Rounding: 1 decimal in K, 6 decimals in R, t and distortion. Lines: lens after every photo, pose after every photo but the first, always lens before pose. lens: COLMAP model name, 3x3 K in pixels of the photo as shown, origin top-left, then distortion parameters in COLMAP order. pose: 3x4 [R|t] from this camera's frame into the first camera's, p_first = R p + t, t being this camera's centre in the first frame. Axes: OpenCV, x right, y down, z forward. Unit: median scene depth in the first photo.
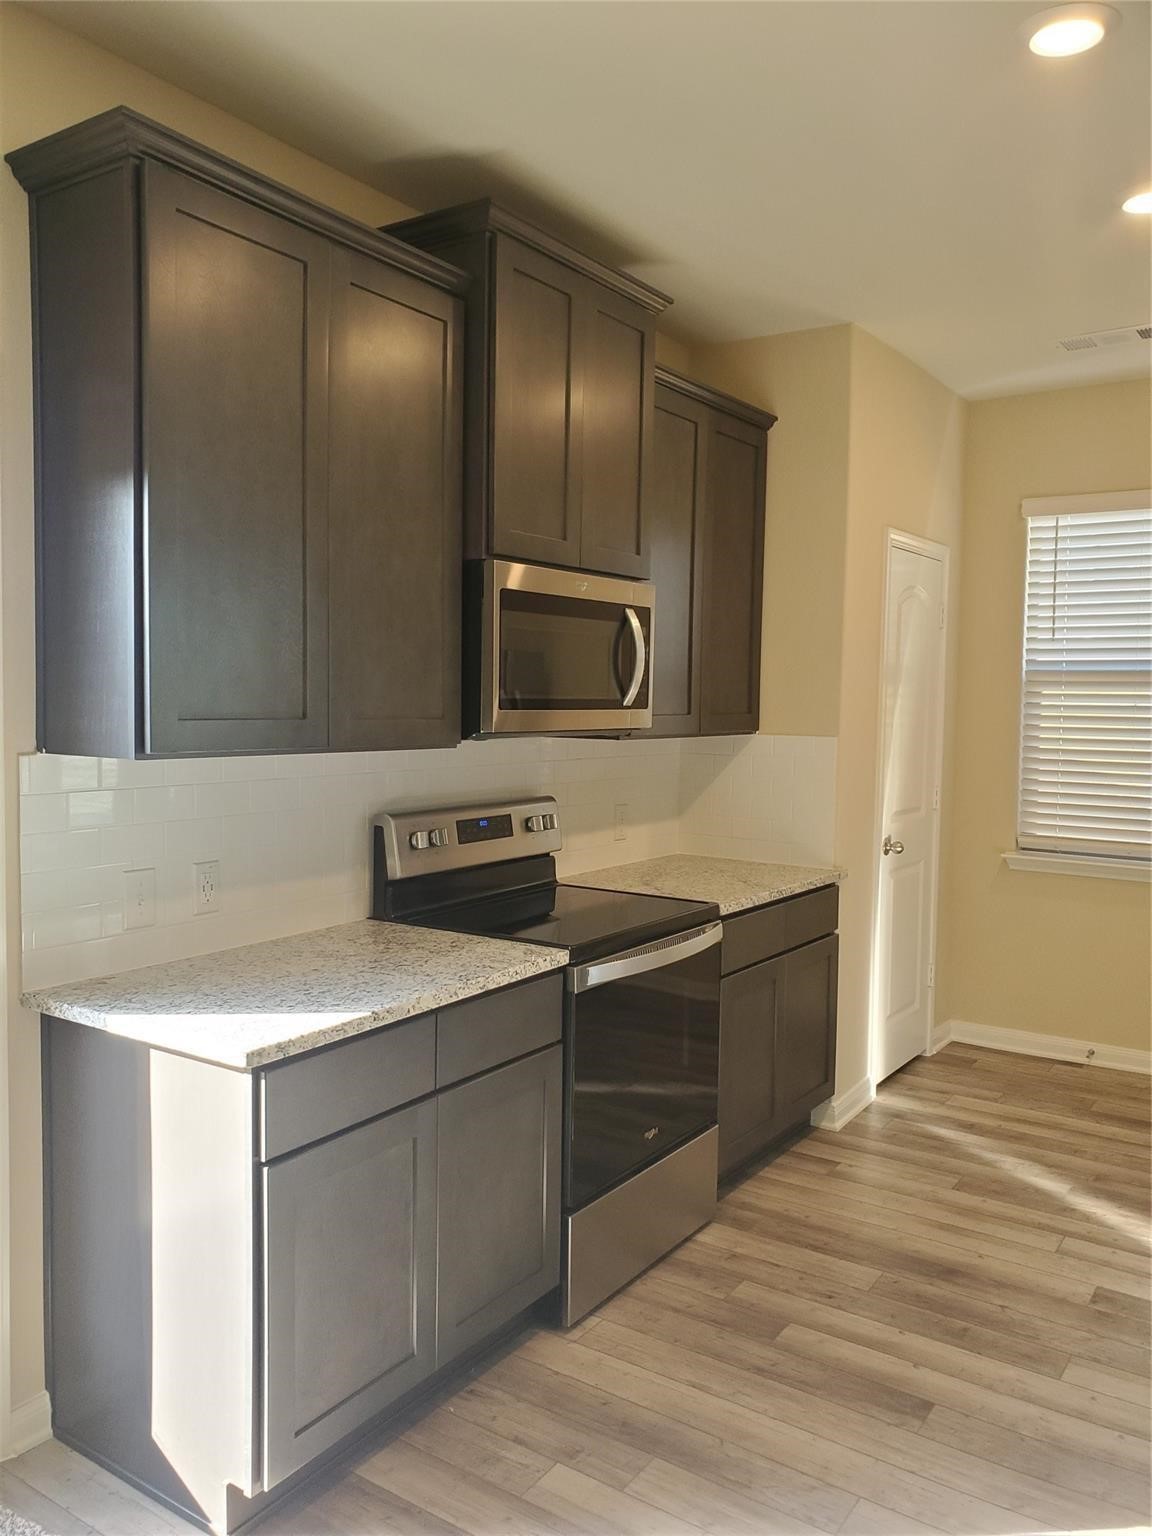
lens RADIAL K [[1215.3, 0, 523.3], [0, 1215.3, 759.3], [0, 0, 1]] dist [0.009546, 0.001424]
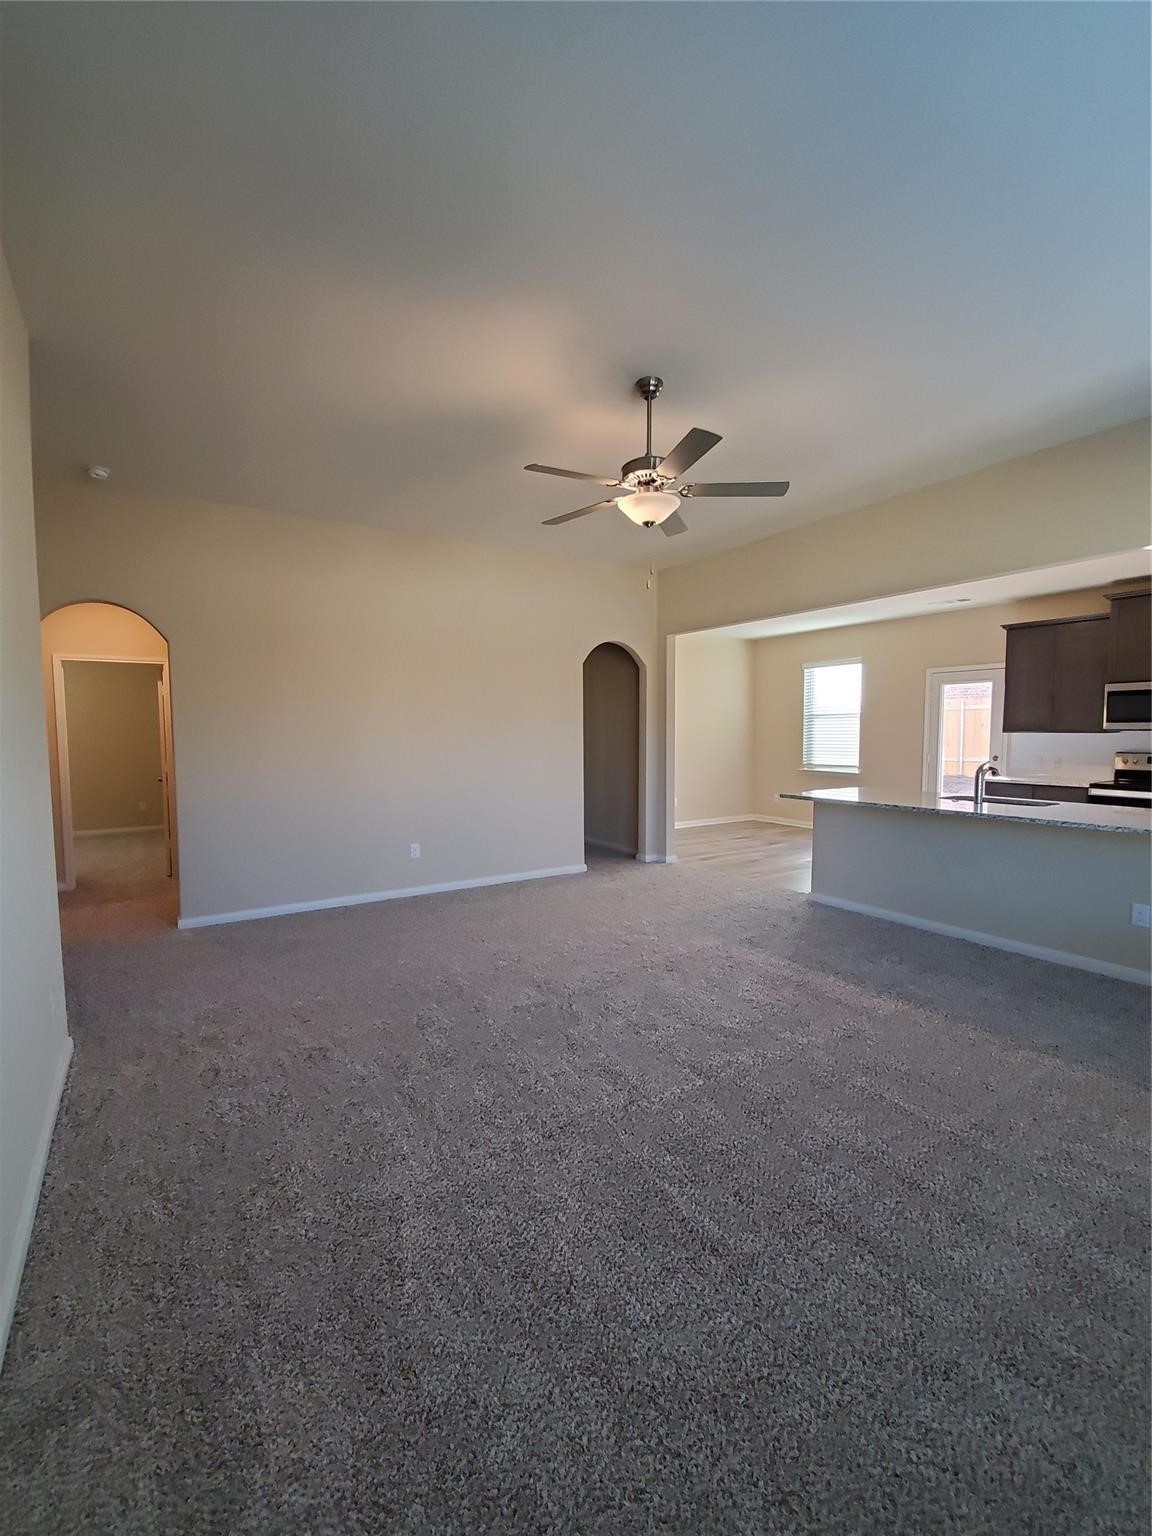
lens RADIAL K [[650.2, 0, 576.0], [0, 650.2, 768.0], [0, 0, 1]] dist [0.000628, 0.000032]
pose [[-0.358409, 0.038527, -0.932770, 2.116869], [-0.056833, 0.996395, 0.062992, 0.055728], [0.931833, 0.075589, -0.354927, 0.158138]]
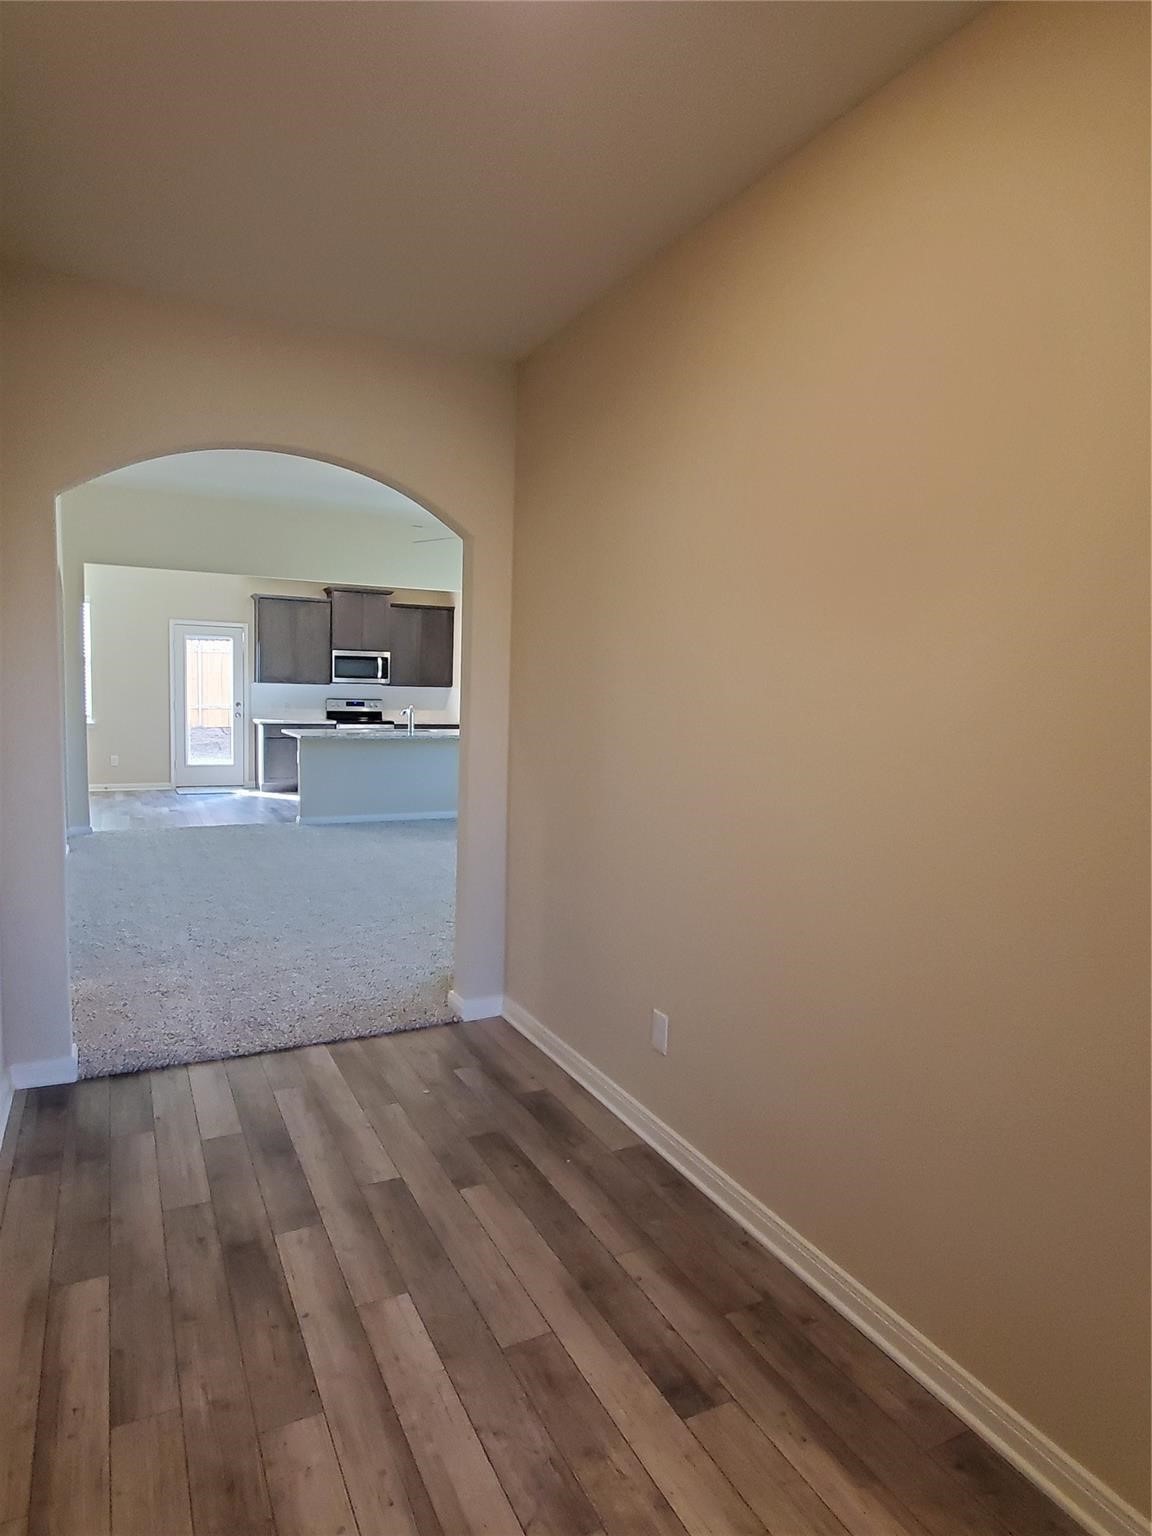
lens RADIAL K [[898.3, 0, 568.9], [0, 898.3, 773.6], [0, 0, 1]] dist [0.002085, 0.000055]
pose [[0.885986, 0.051666, -0.460824, 2.356096], [-0.037984, 0.998520, 0.038921, 0.160892], [0.462153, -0.016979, 0.886638, -1.761582]]
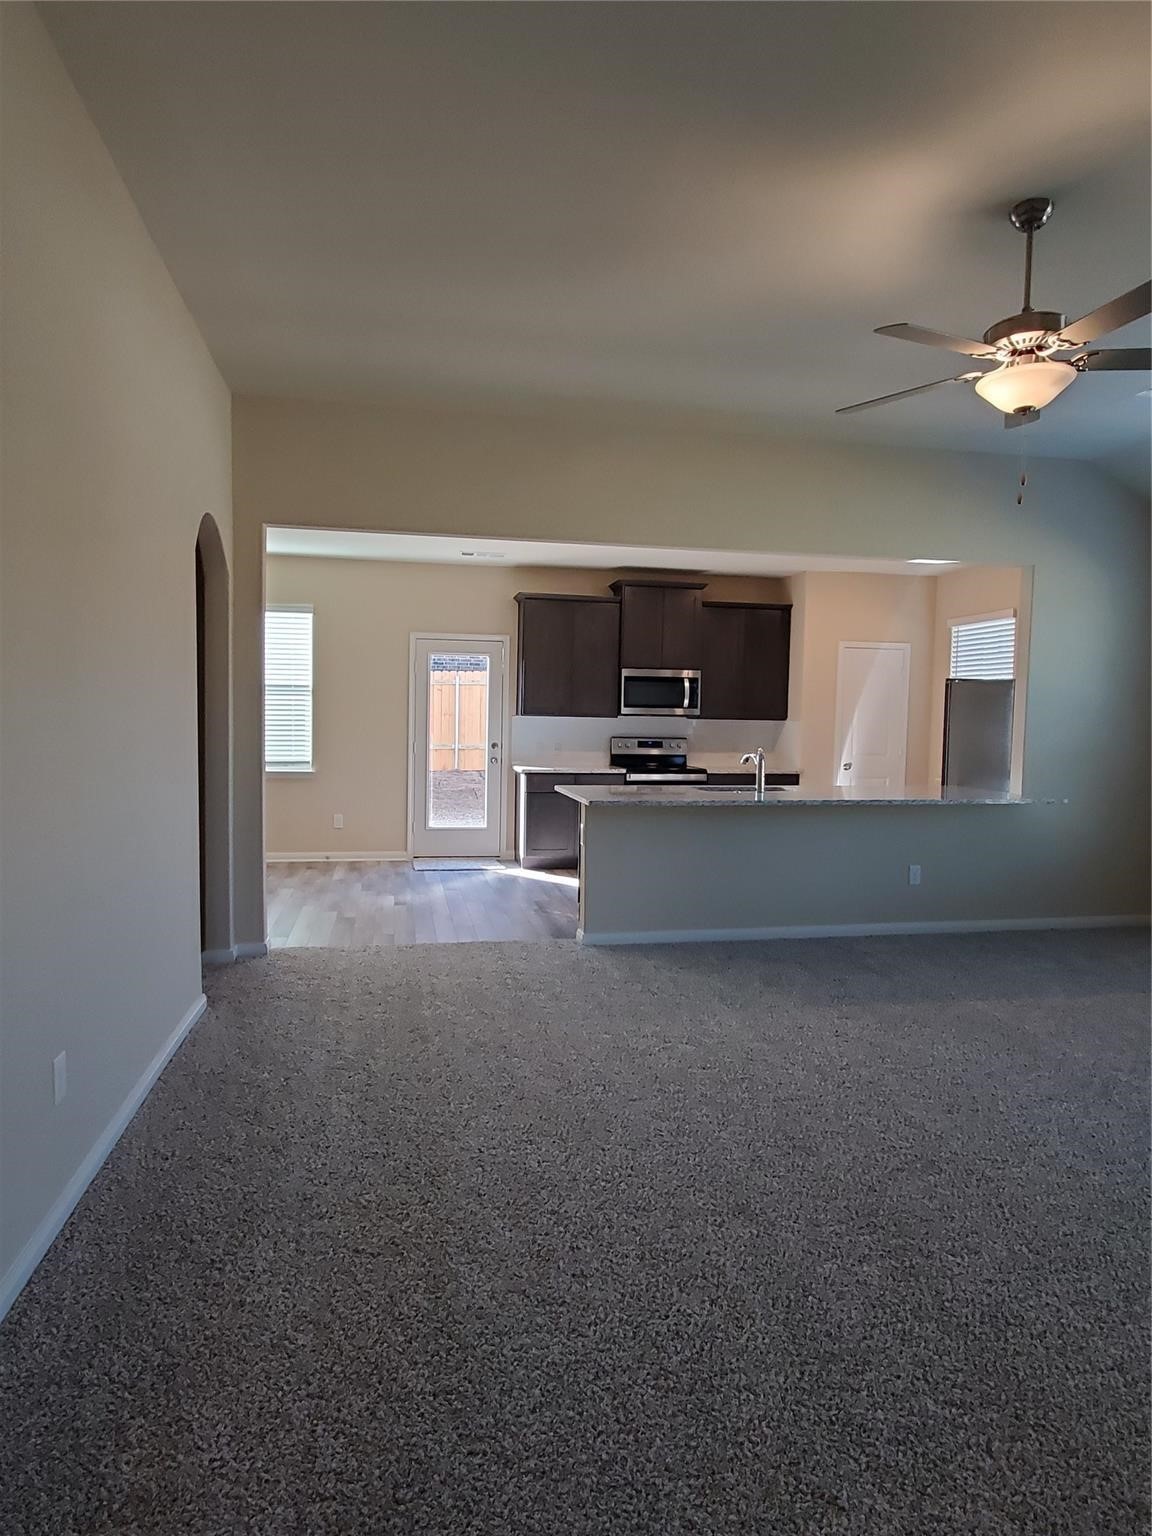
lens RADIAL K [[898.3, 0, 568.9], [0, 898.3, 773.6], [0, 0, 1]] dist [0.002085, 0.000055]
pose [[0.726387, 0.037063, -0.686286, 1.527887], [-0.042864, 0.999044, 0.008585, 0.125927], [0.685948, 0.023181, 0.727281, -0.988102]]
